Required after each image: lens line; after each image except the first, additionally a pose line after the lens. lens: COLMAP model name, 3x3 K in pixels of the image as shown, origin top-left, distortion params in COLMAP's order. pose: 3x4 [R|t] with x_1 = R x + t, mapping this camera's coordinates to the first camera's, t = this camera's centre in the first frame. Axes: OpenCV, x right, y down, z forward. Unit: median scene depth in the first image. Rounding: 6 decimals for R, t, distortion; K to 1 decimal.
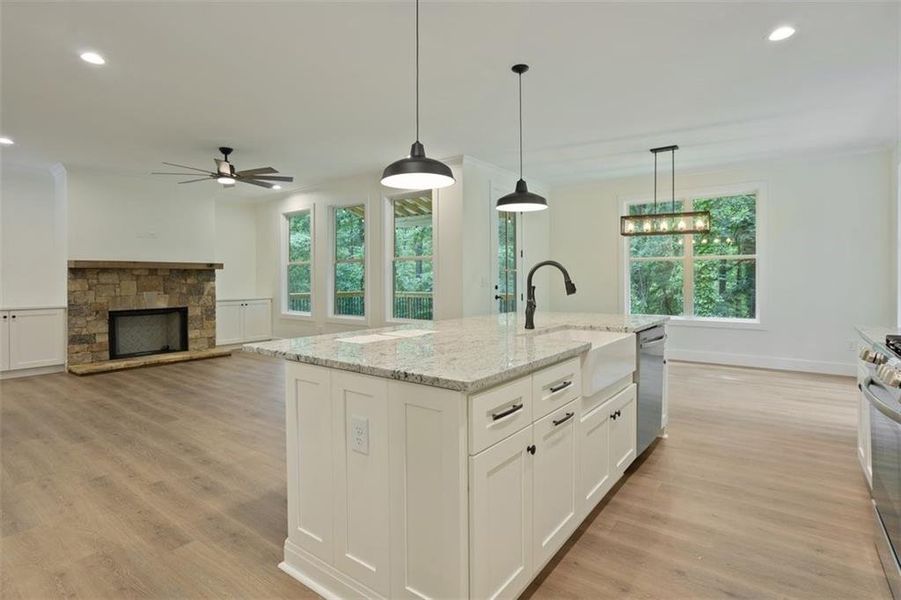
lens RADIAL K [[471.4, 0, 454.6], [0, 471.4, 284.7], [0, 0, 1]] dist [-0.023146, 0.003489]
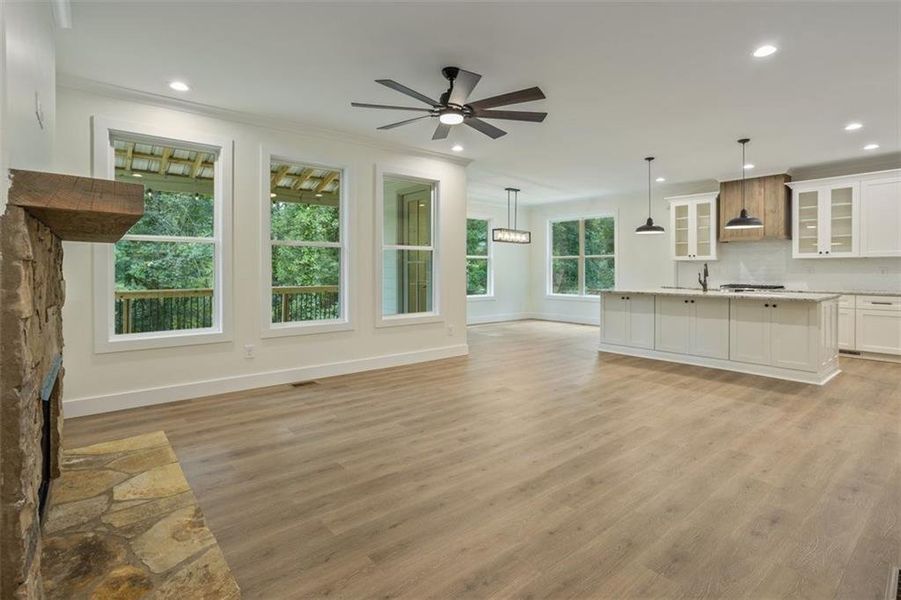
lens RADIAL K [[441.1, 0, 456.7], [0, 441.1, 270.3], [0, 0, 1]] dist [-0.018029, 0.003740]
pose [[0.206647, 0.007656, 0.978386, -1.272237], [0.013104, 0.999858, -0.010592, -0.001164], [-0.978328, 0.015009, 0.206517, 1.004031]]
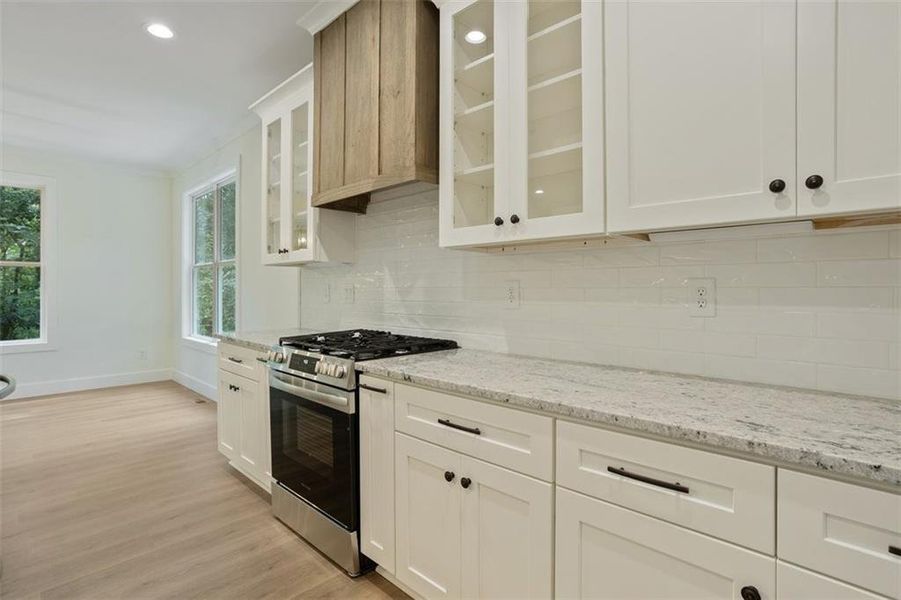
lens RADIAL K [[441.1, 0, 459.2], [0, 441.1, 291.1], [0, 0, 1]] dist [-0.018029, 0.003740]
pose [[0.106359, 0.004566, 0.994317, -0.058137], [0.012634, 0.999903, -0.005943, 0.001397], [-0.994248, 0.013194, 0.106291, 0.165723]]
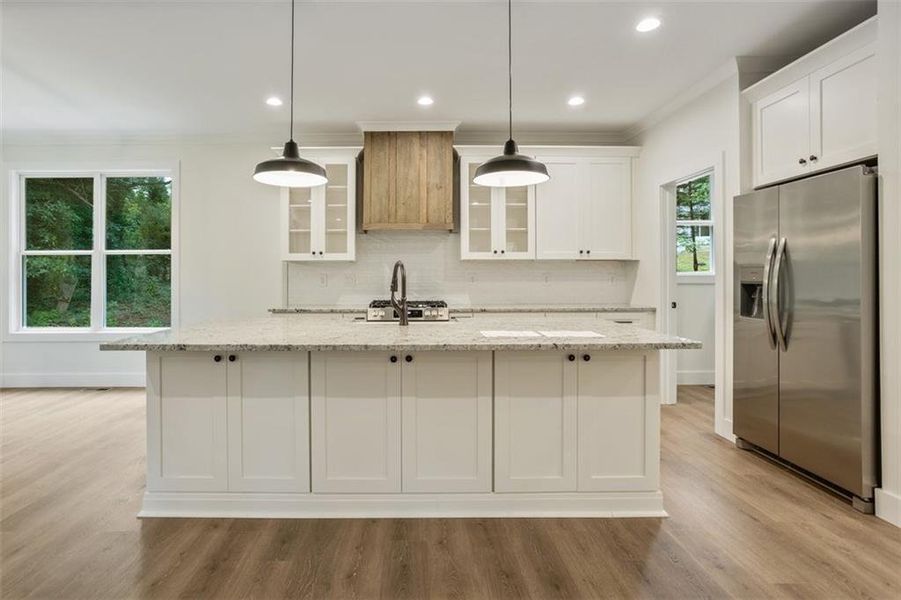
lens RADIAL K [[441.1, 0, 398.9], [0, 441.1, 273.2], [0, 0, 1]] dist [-0.018029, 0.003740]
pose [[-0.603405, 0.017578, 0.797241, -0.334422], [0.020566, 0.999768, -0.006477, -0.008322], [-0.797169, 0.012488, -0.603627, 0.914164]]
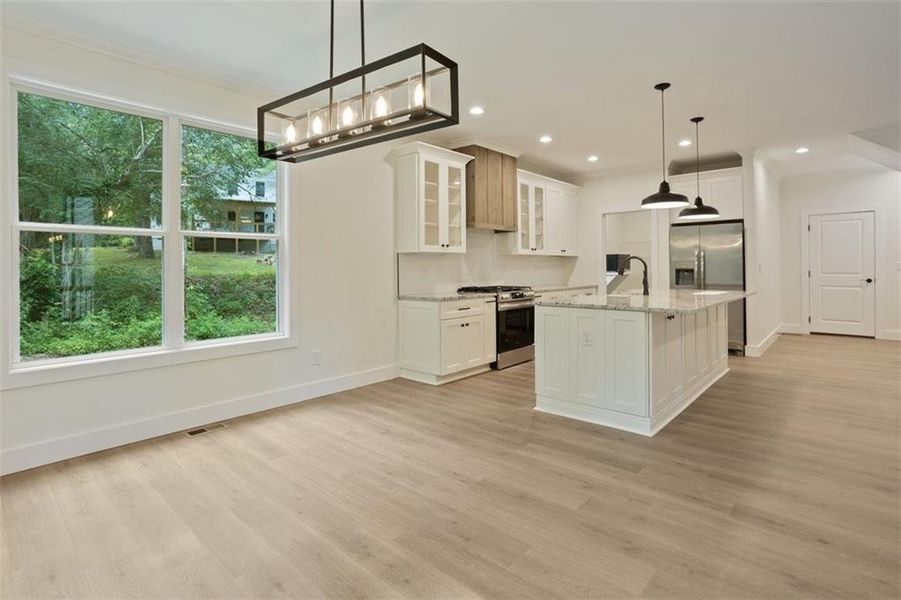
lens RADIAL K [[471.4, 0, 471.6], [0, 471.4, 254.8], [0, 0, 1]] dist [-0.023146, 0.003489]
pose [[-0.999584, 0.012452, 0.026031, 0.446821], [0.012323, 0.999911, -0.005103, -0.033918], [-0.026092, -0.004780, -0.999648, 1.599947]]
